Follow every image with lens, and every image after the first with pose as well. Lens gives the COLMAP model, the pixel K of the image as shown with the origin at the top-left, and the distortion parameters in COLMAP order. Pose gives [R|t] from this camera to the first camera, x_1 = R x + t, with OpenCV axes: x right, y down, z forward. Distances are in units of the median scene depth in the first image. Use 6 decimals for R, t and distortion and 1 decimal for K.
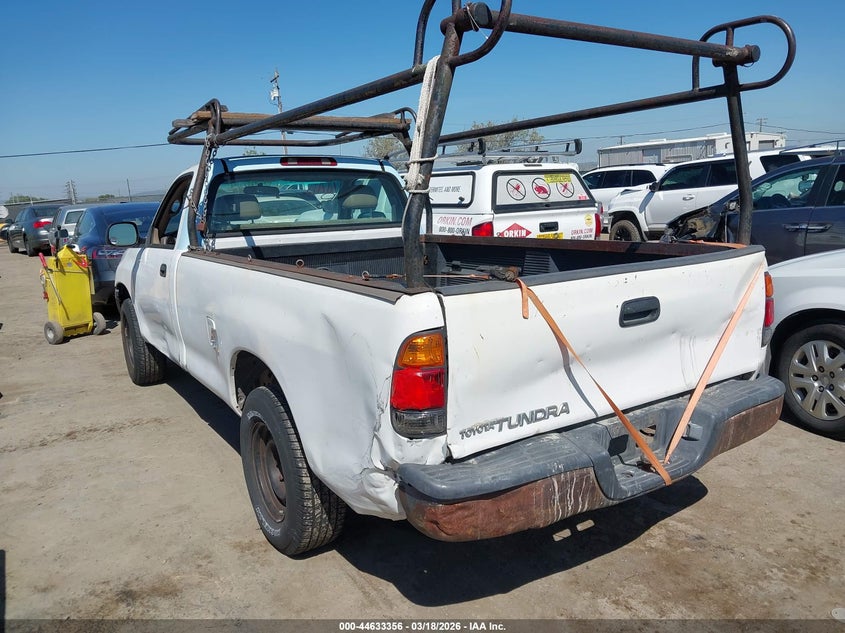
lens RADIAL K [[664.1, 0, 419.3], [0, 664.1, 315.3], [0, 0, 1]] dist [-0.001396, 0.003878]
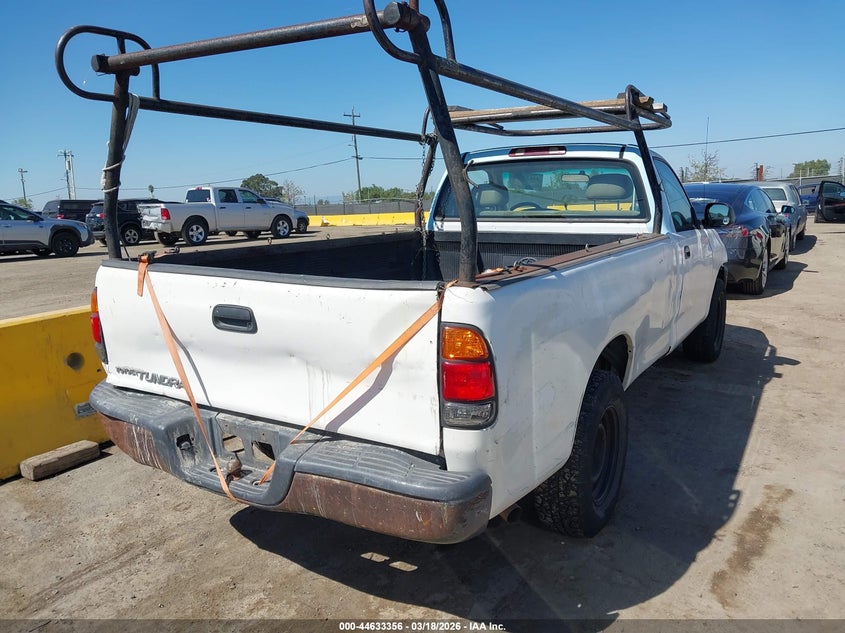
lens RADIAL K [[664.1, 0, 423.1], [0, 664.1, 319.0], [0, 0, 1]] dist [-0.001396, 0.003878]
pose [[0.430673, 0.195215, -0.881142, 1.214918], [-0.155593, 0.977768, 0.140573, -0.173353], [0.888994, 0.076559, 0.451473, 0.730738]]
